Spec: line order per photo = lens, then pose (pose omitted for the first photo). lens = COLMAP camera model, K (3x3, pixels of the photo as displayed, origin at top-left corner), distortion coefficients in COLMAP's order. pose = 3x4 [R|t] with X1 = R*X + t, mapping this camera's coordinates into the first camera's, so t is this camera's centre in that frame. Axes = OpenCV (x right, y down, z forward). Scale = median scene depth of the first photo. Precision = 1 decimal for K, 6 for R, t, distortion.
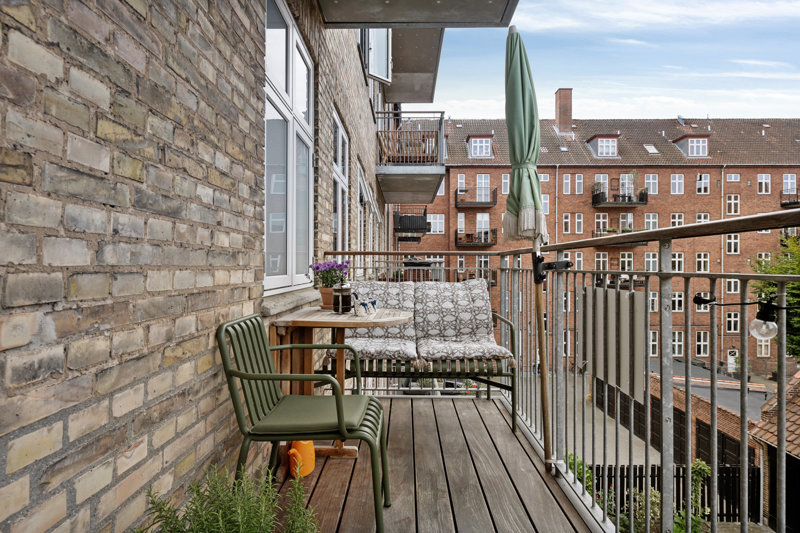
lens RADIAL K [[418.2, 0, 396.6], [0, 418.2, 267.3], [0, 0, 1]] dist [-0.004116, 0.000146]
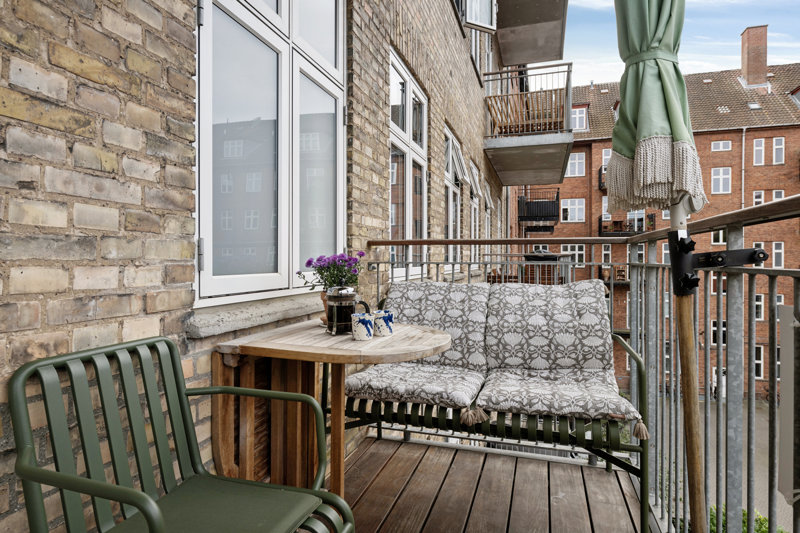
lens RADIAL K [[441.2, 0, 404.0], [0, 441.2, 261.8], [0, 0, 1]] dist [-0.002590, -0.000234]
pose [[0.957651, 0.000993, -0.287928, 0.118486], [-0.000944, 1.000000, 0.000311, -0.000502], [0.287929, -0.000026, 0.957652, 0.278526]]
